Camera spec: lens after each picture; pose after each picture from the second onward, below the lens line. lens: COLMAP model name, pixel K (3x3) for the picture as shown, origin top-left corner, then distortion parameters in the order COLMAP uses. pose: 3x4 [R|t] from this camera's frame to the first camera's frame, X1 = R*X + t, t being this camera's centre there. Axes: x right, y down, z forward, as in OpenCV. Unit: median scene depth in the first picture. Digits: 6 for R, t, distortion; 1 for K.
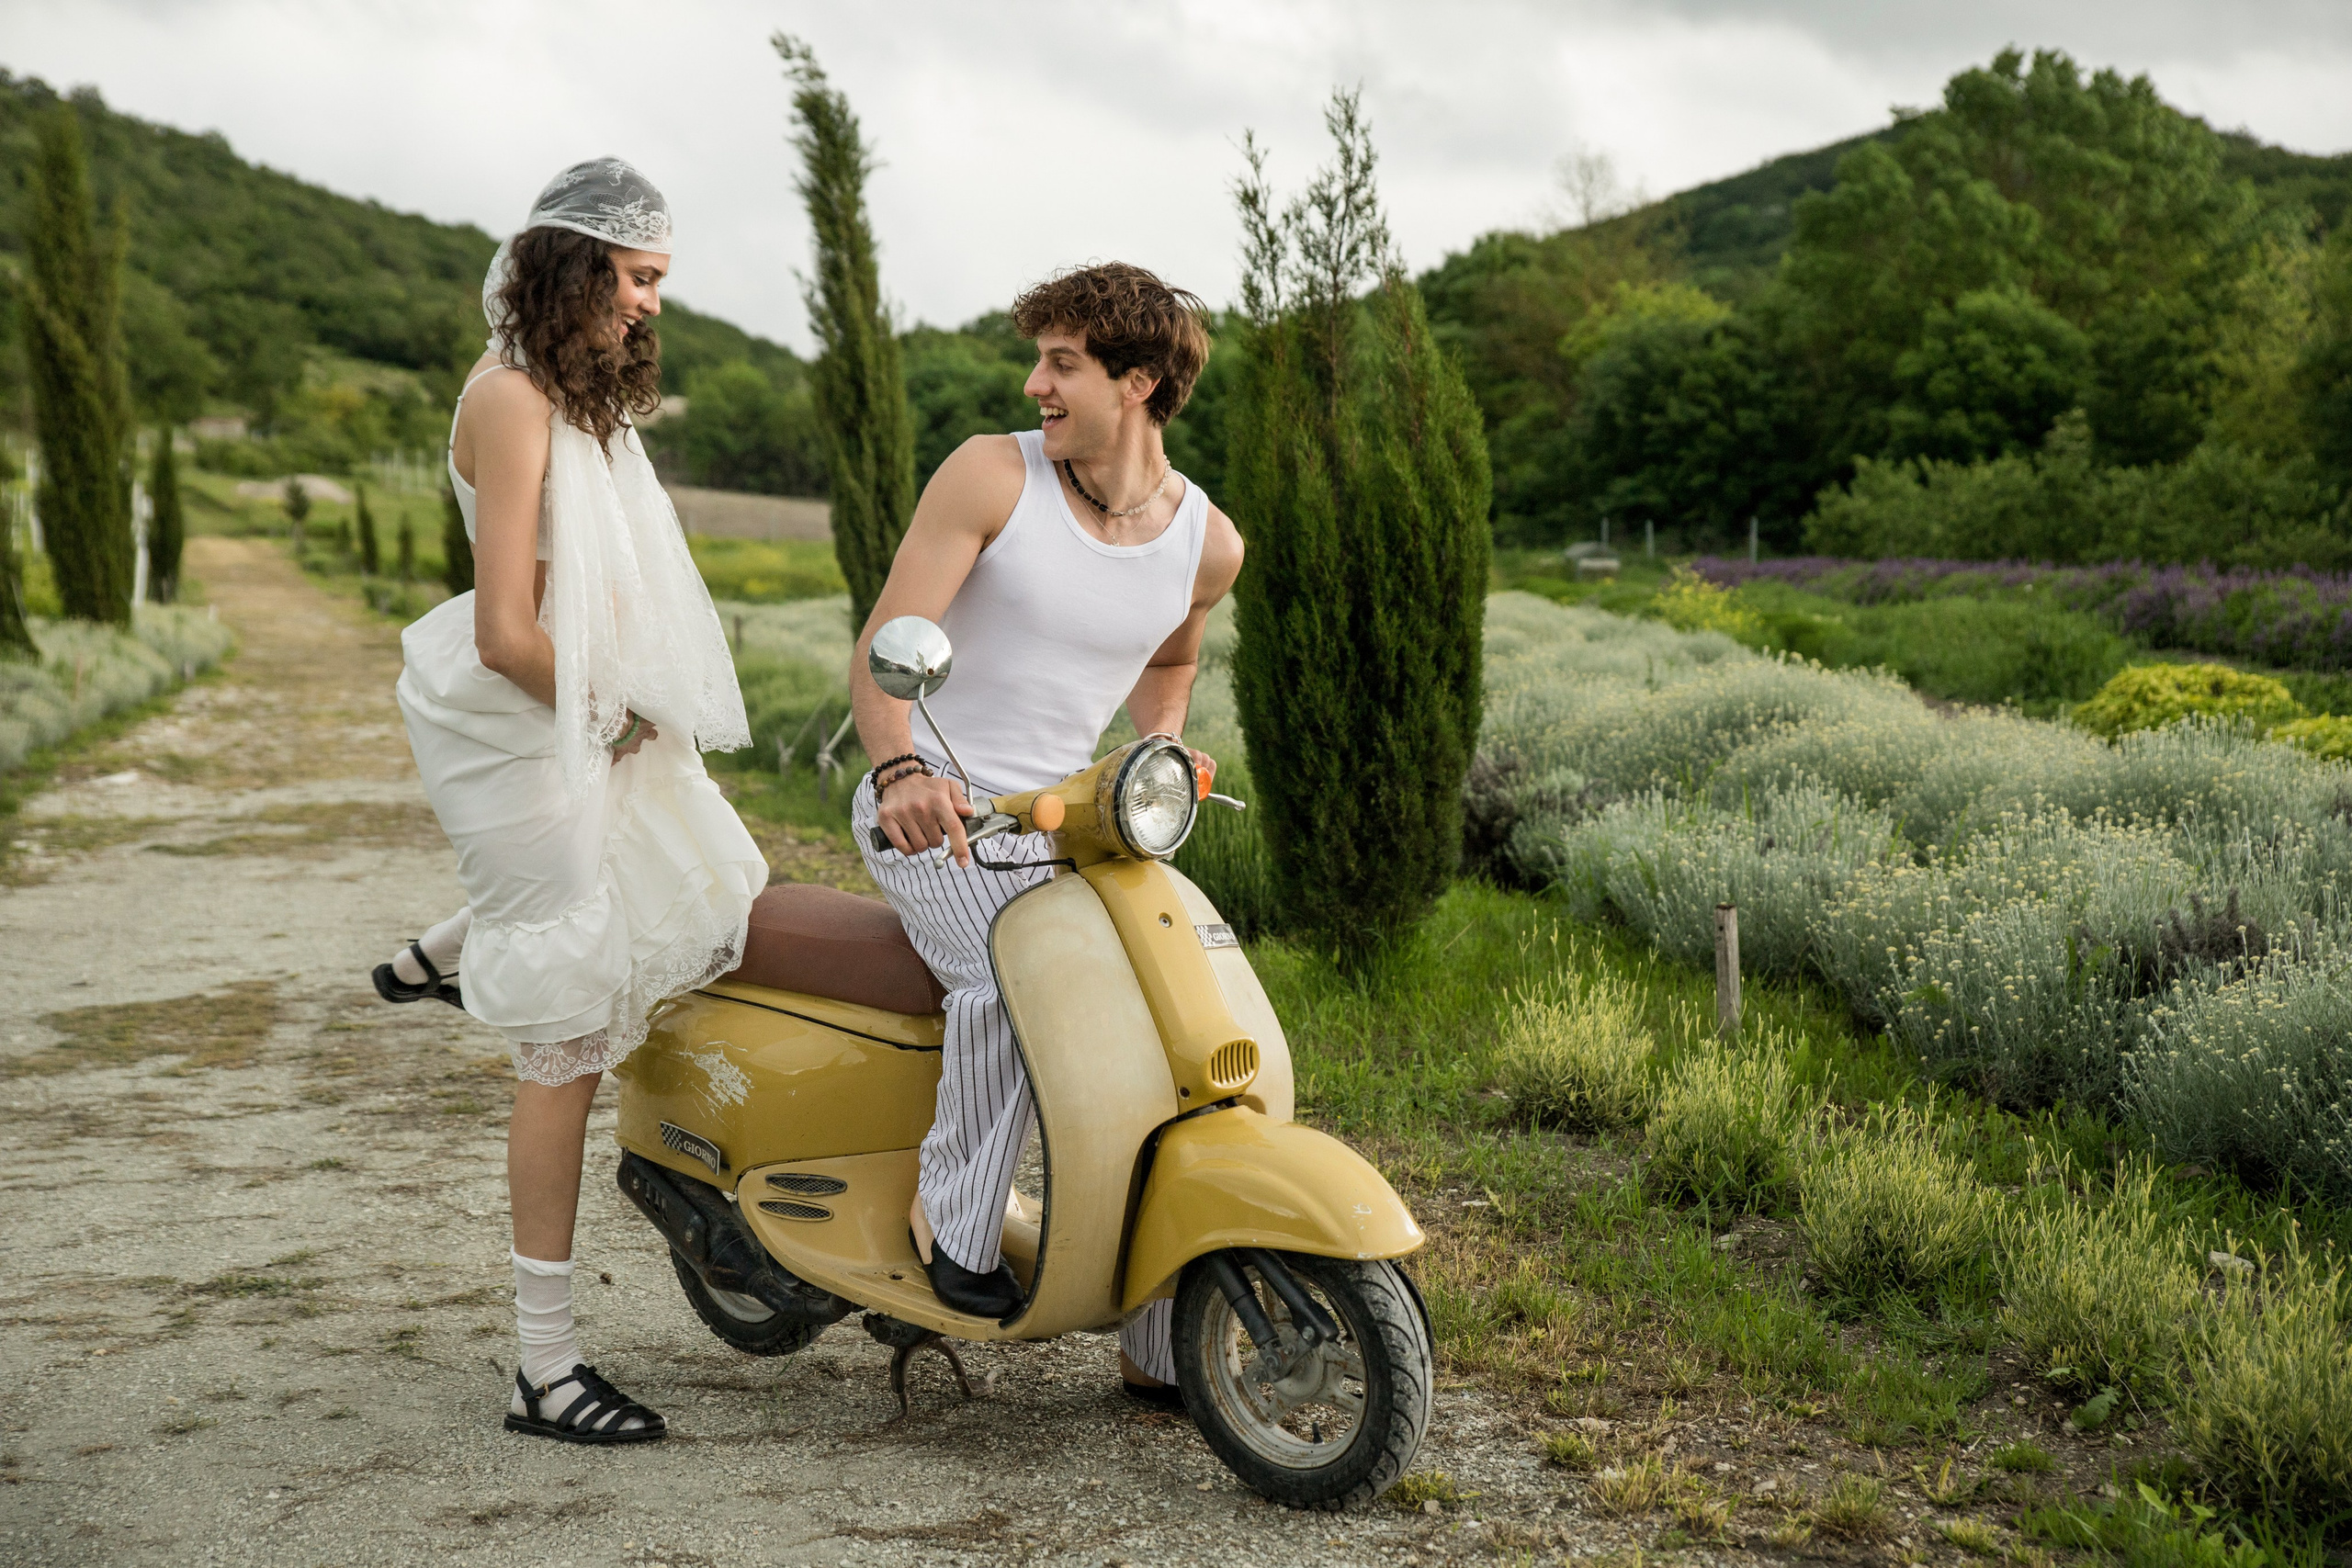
lens RADIAL K [[3472.5, 0, 1173.0], [0, 3472.5, 783.1], [0, 0, 1]] dist [0.099484, 0.000000]
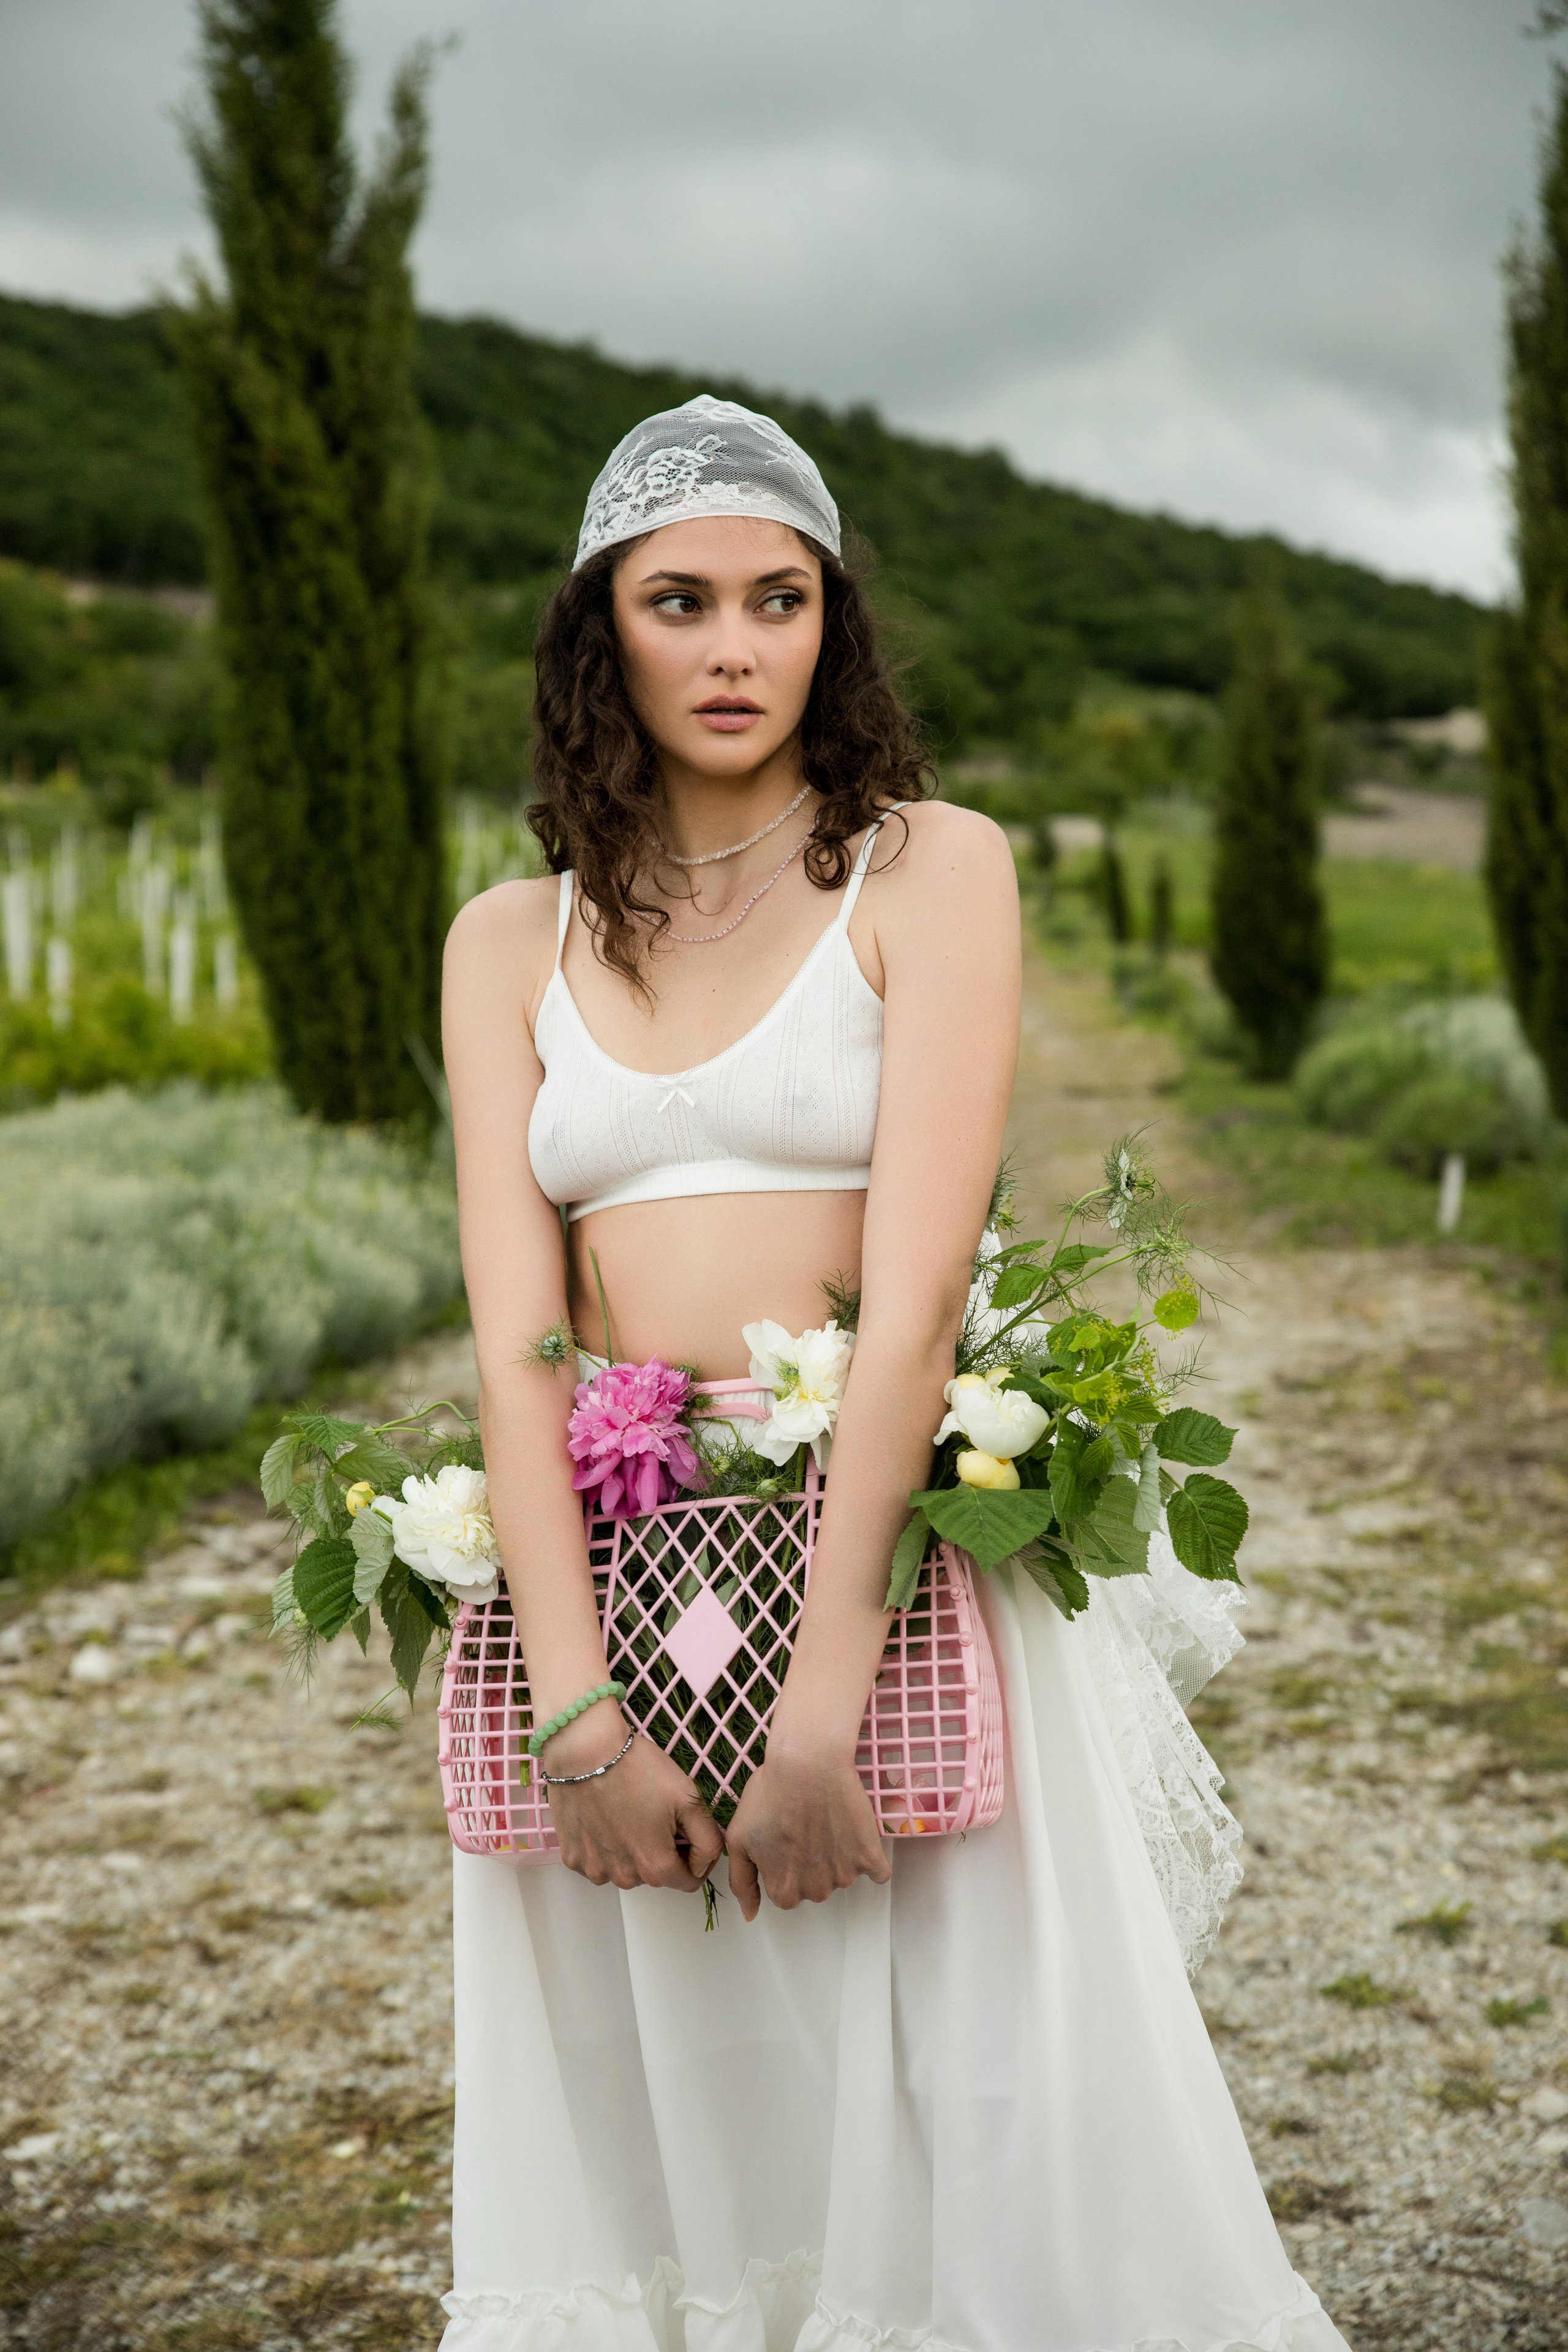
lens RADIAL K [[3649.2, 0, 798.0], [0, 3649.2, 1194.2], [0, 0, 1]] dist [0.143519, 0.000000]
pose [[0.947619, 0.009170, -0.319272, -0.476444], [-0.004758, 0.999882, 0.014597, -0.170821], [0.319368, -0.012313, 0.947551, 2.387806]]
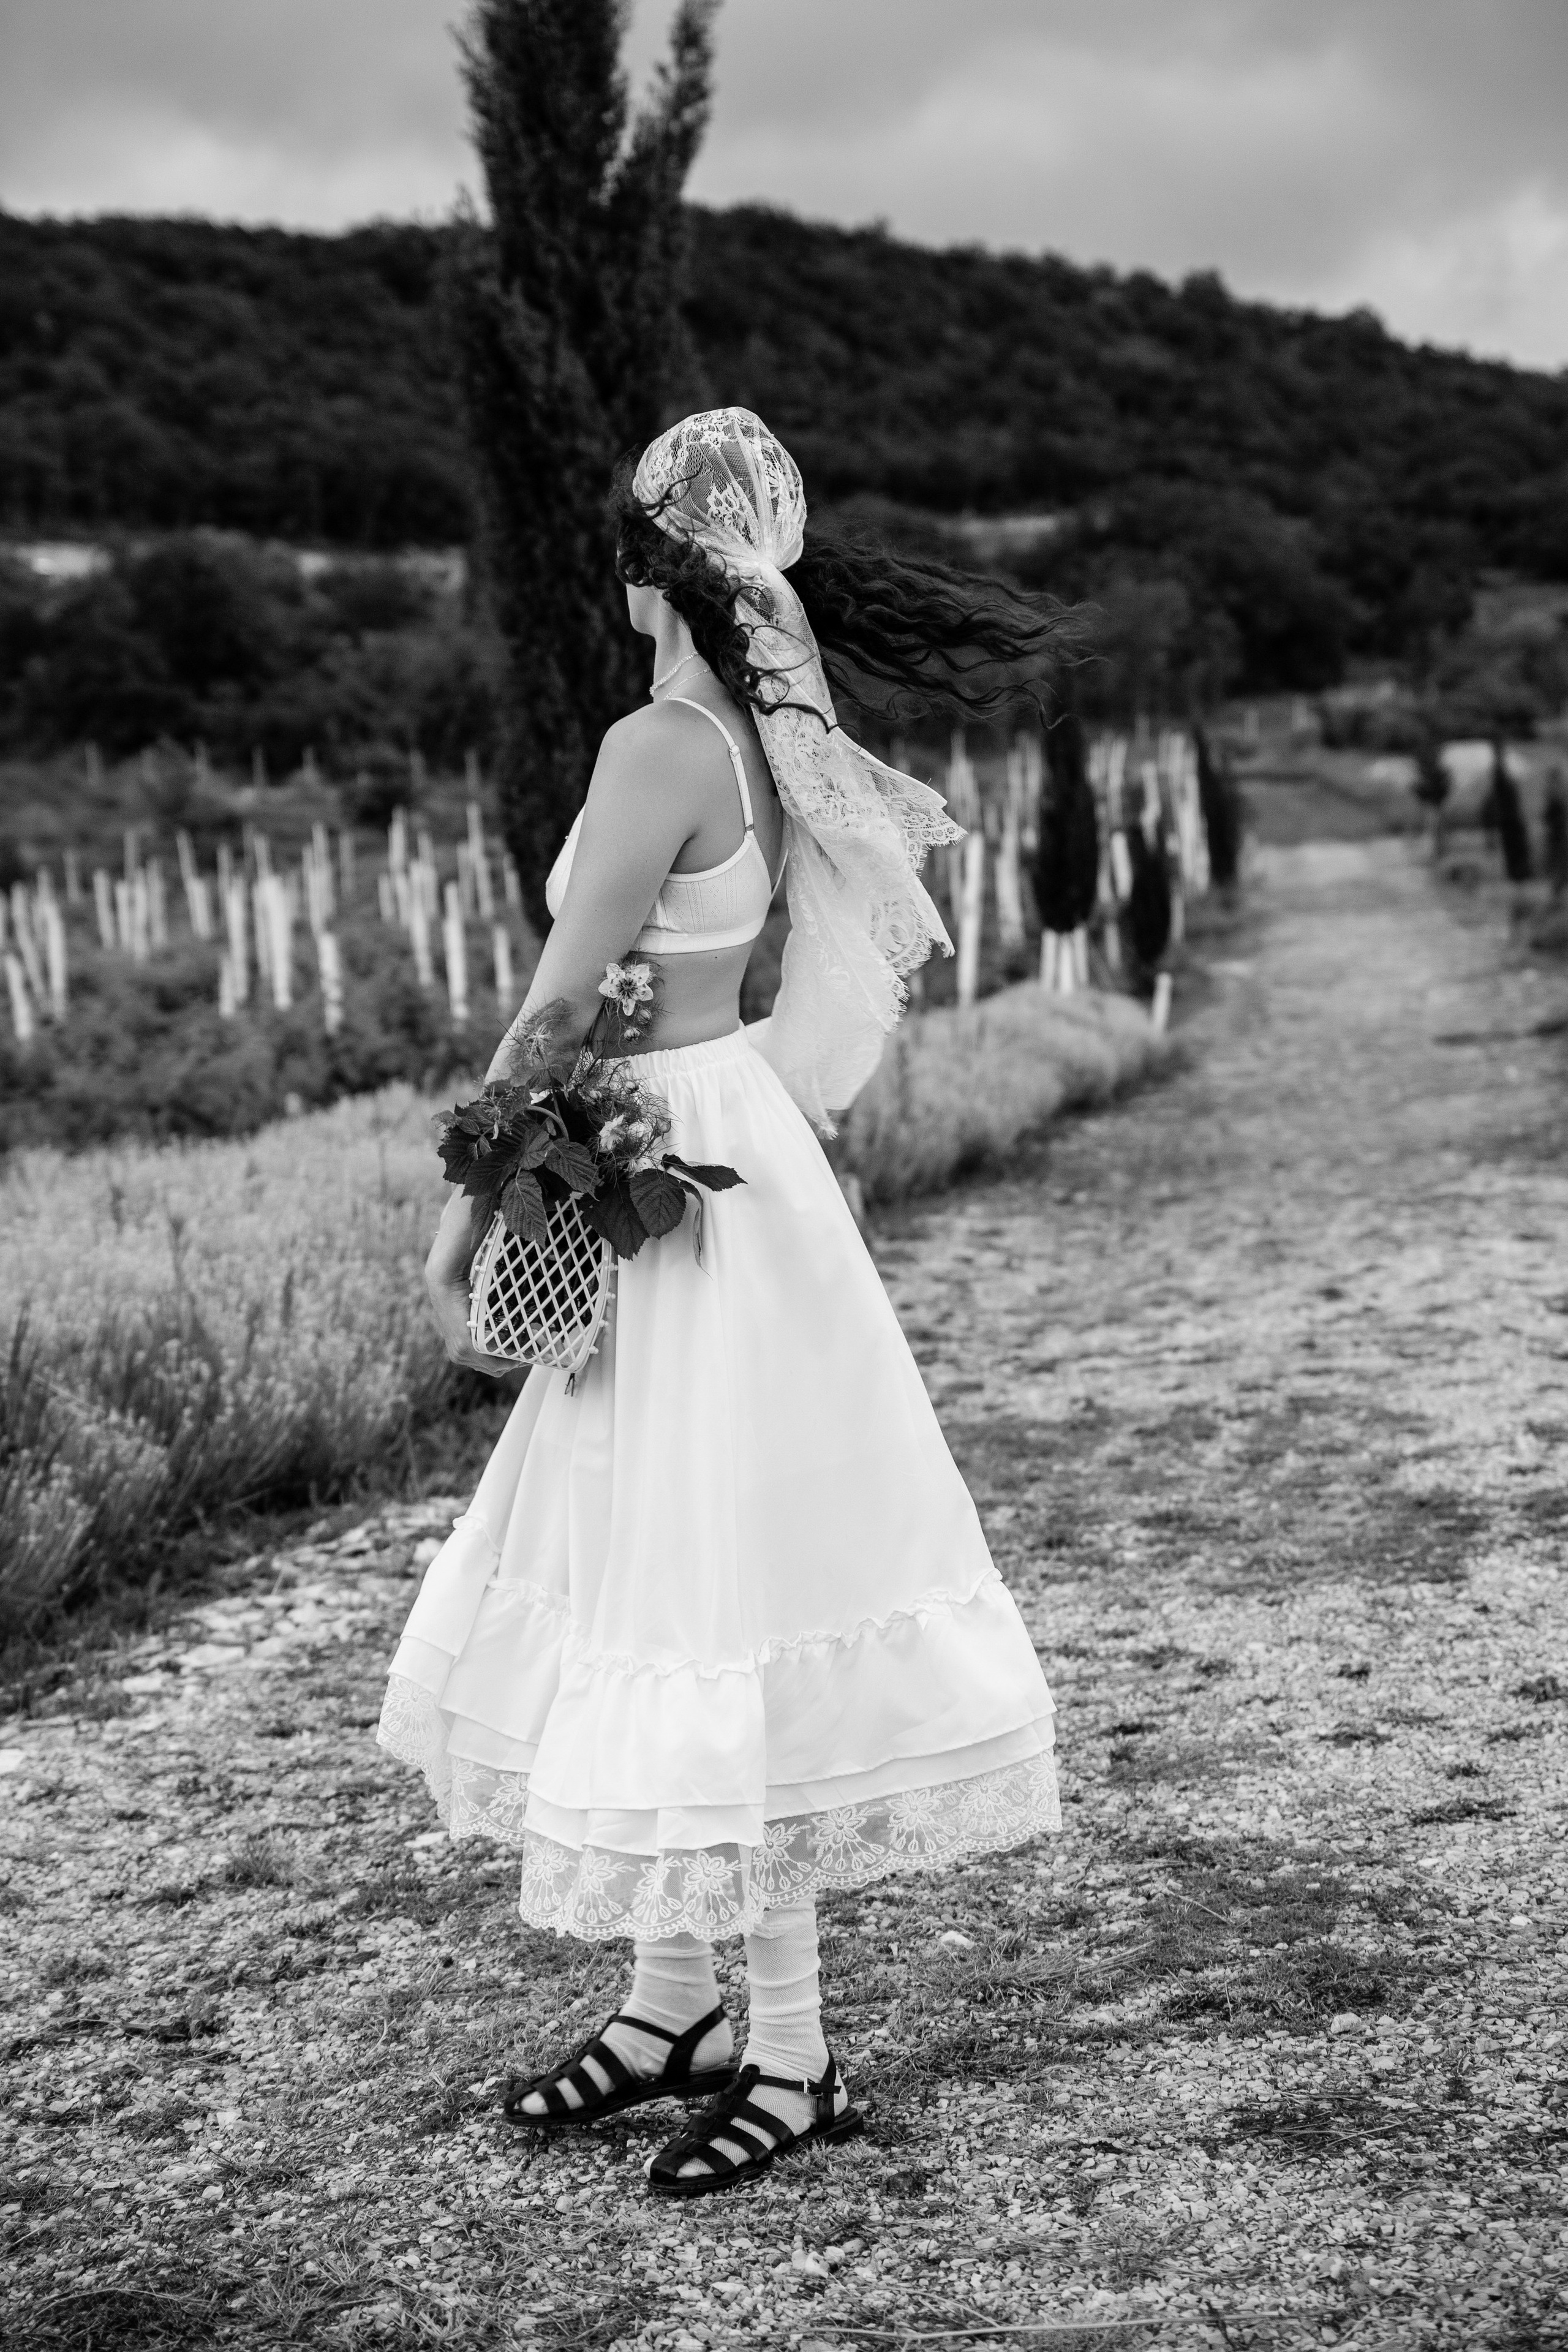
lens RADIAL K [[4269.1, 0, 787.5], [0, 4269.1, 1179.2], [0, 0, 1]] dist [0.304073, 0.000000]
pose [[0.914096, -0.043986, -0.403106, -0.401010], [0.049532, 0.998767, 0.003336, -0.146020], [0.402462, -0.023016, 0.915147, 2.231487]]
